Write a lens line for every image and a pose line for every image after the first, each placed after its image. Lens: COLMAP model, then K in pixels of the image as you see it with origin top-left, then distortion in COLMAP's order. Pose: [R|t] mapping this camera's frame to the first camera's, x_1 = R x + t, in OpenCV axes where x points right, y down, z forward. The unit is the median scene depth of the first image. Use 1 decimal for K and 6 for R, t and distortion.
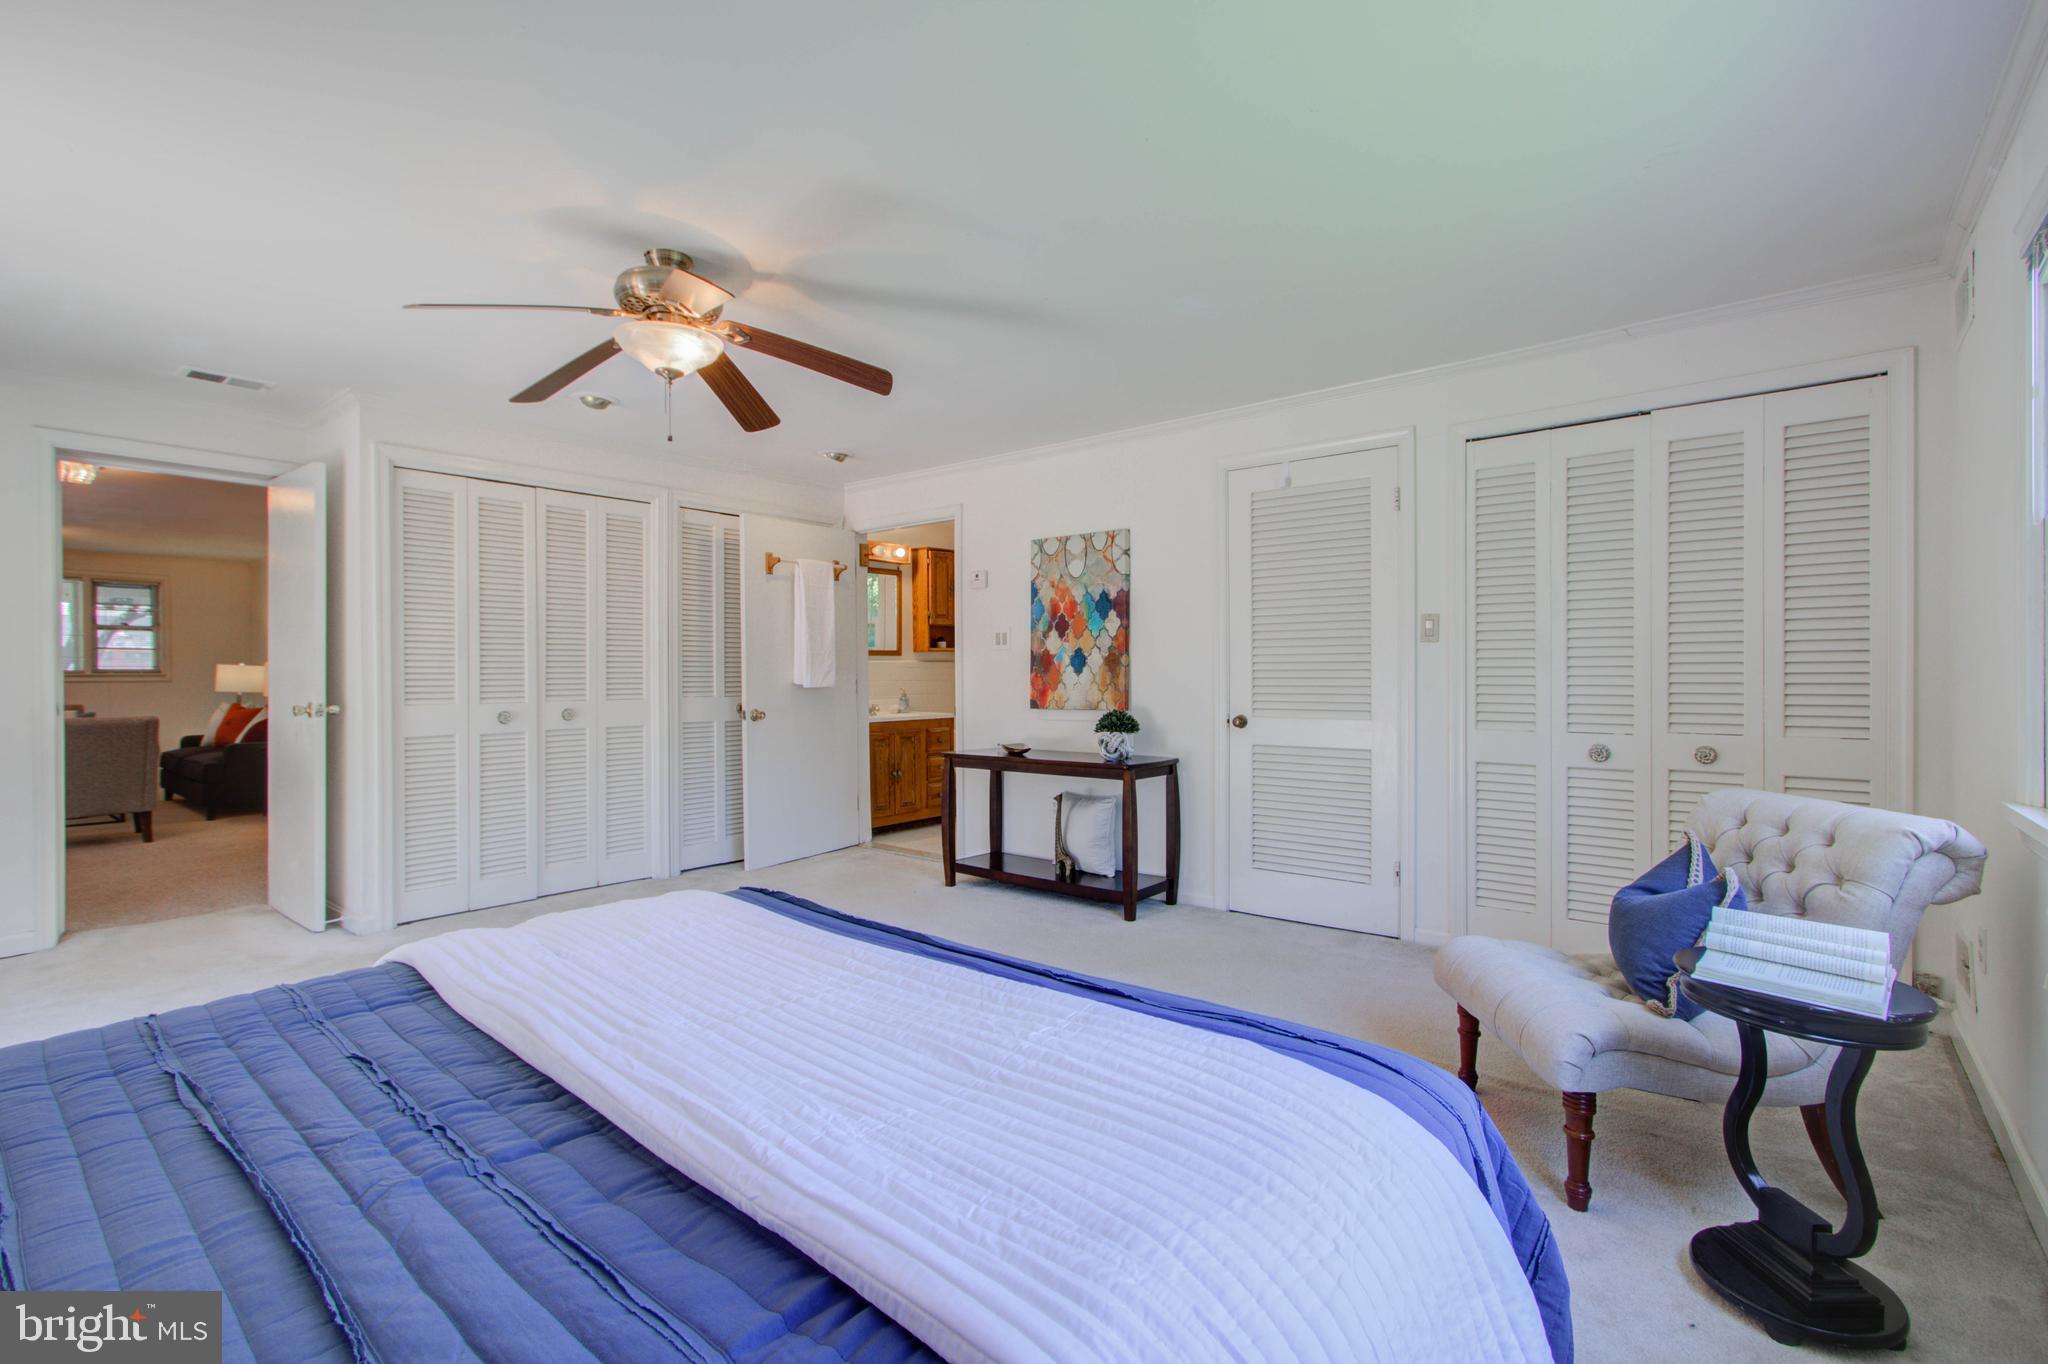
lens RADIAL K [[927.7, 0, 1027.5], [0, 927.7, 676.2], [0, 0, 1]] dist [0.007955, 0.000182]
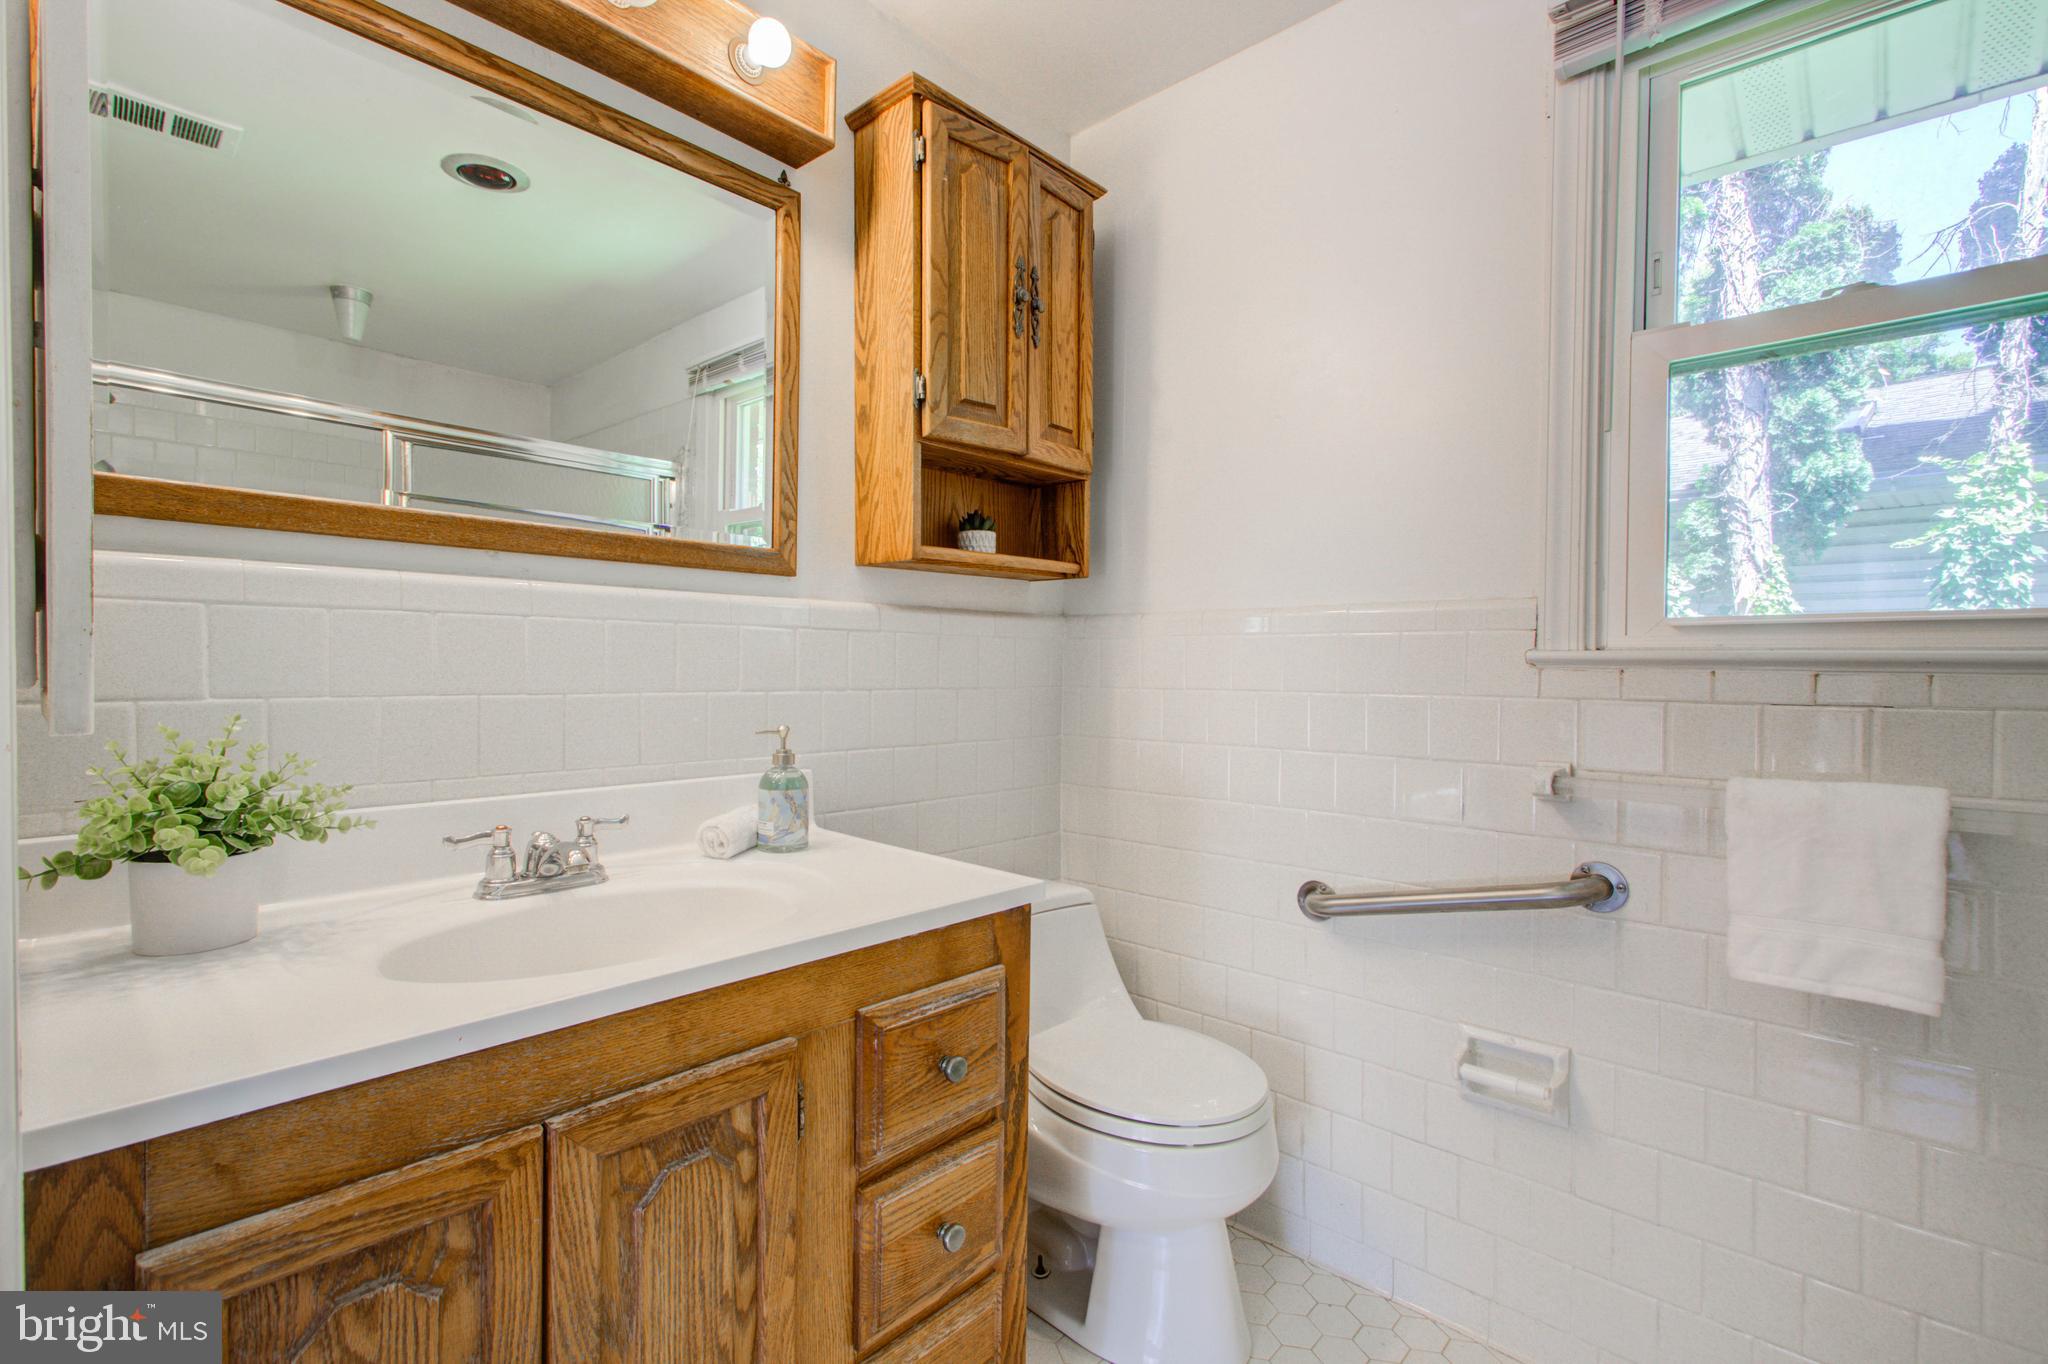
lens RADIAL K [[927.7, 0, 1027.5], [0, 927.7, 676.2], [0, 0, 1]] dist [0.007955, 0.000182]
pose [[0.998150, 0.013946, -0.059176, -0.085568], [-0.013738, 0.999898, 0.003934, 0.000349], [0.059225, -0.003114, 0.998240, 1.005676]]
